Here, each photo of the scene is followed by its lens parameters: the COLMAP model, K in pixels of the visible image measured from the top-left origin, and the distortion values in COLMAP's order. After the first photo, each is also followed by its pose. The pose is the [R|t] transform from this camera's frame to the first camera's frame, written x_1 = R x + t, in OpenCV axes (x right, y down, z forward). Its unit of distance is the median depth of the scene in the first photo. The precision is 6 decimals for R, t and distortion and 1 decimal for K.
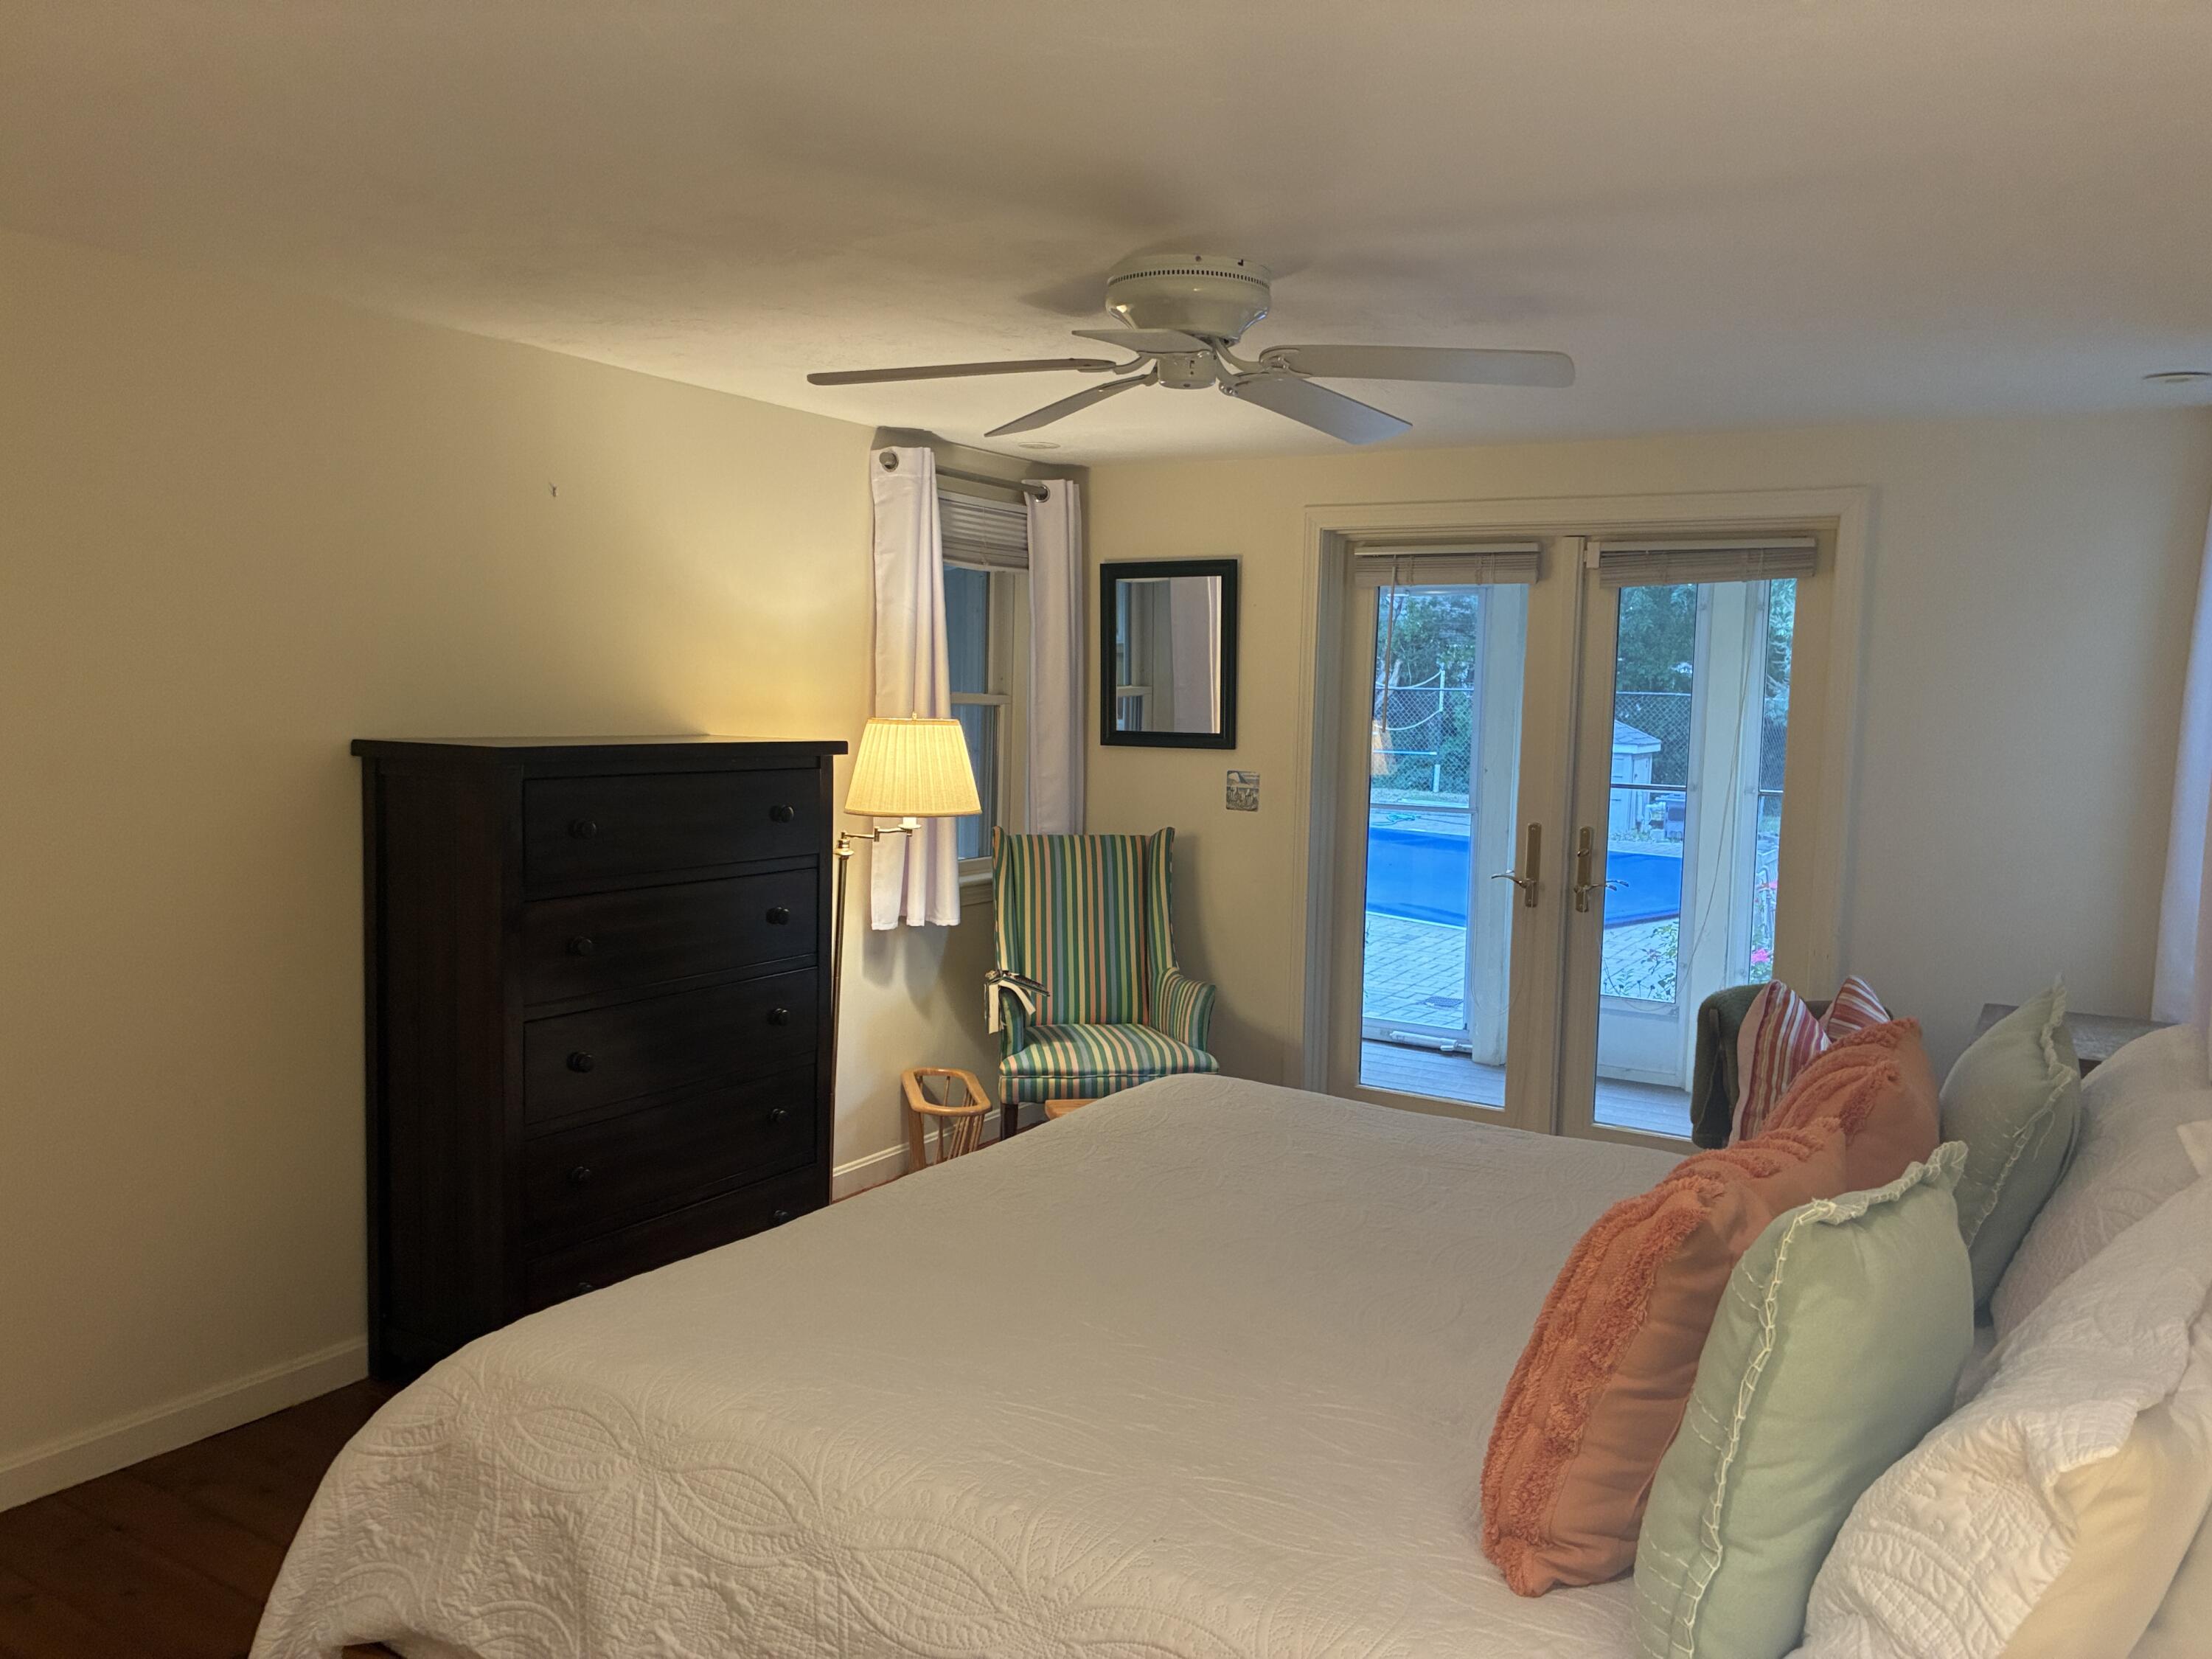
lens RADIAL K [[1669.0, 0, 1106.0], [0, 1669.0, 829.5], [0, 0, 1]] dist [0.092914, -0.133893]
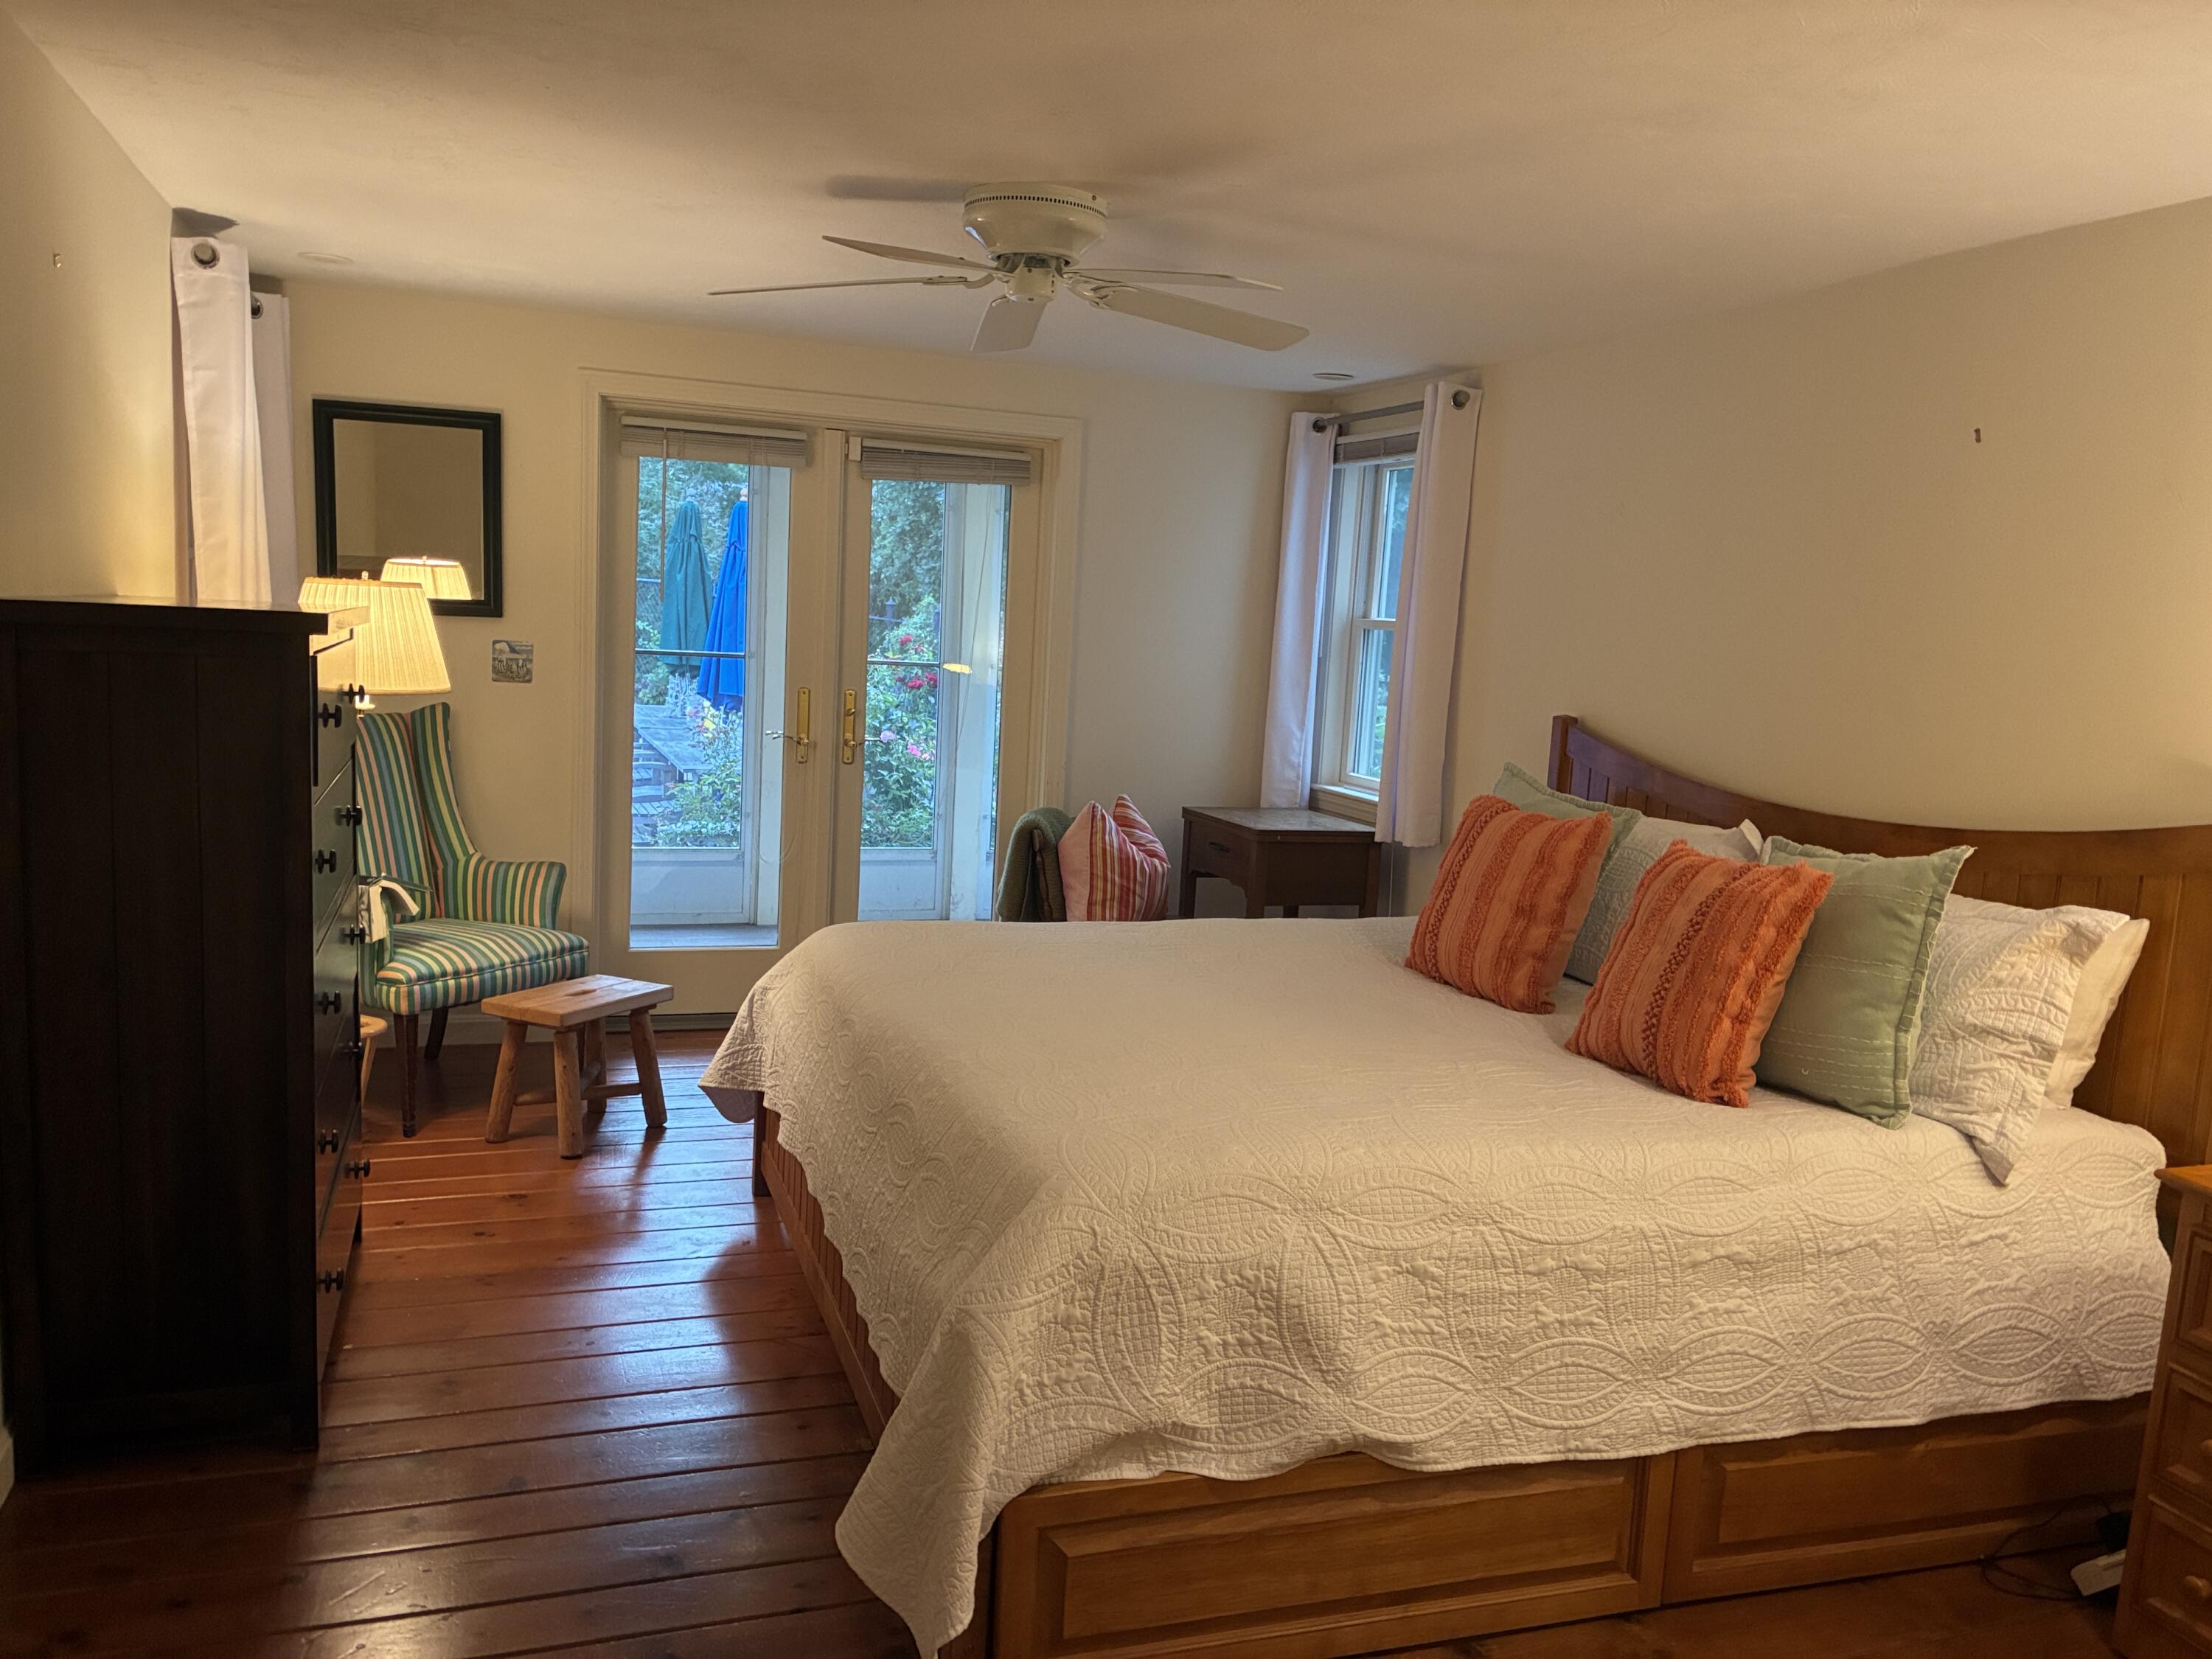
lens RADIAL K [[1708.8, 0, 1106.0], [0, 1708.8, 829.5], [0, 0, 1]] dist [0.004297, -0.002061]
pose [[0.624667, -0.088961, 0.775807, -0.525615], [0.029082, 0.995451, 0.090730, -0.007122], [-0.780349, -0.034114, 0.624413, 0.141193]]
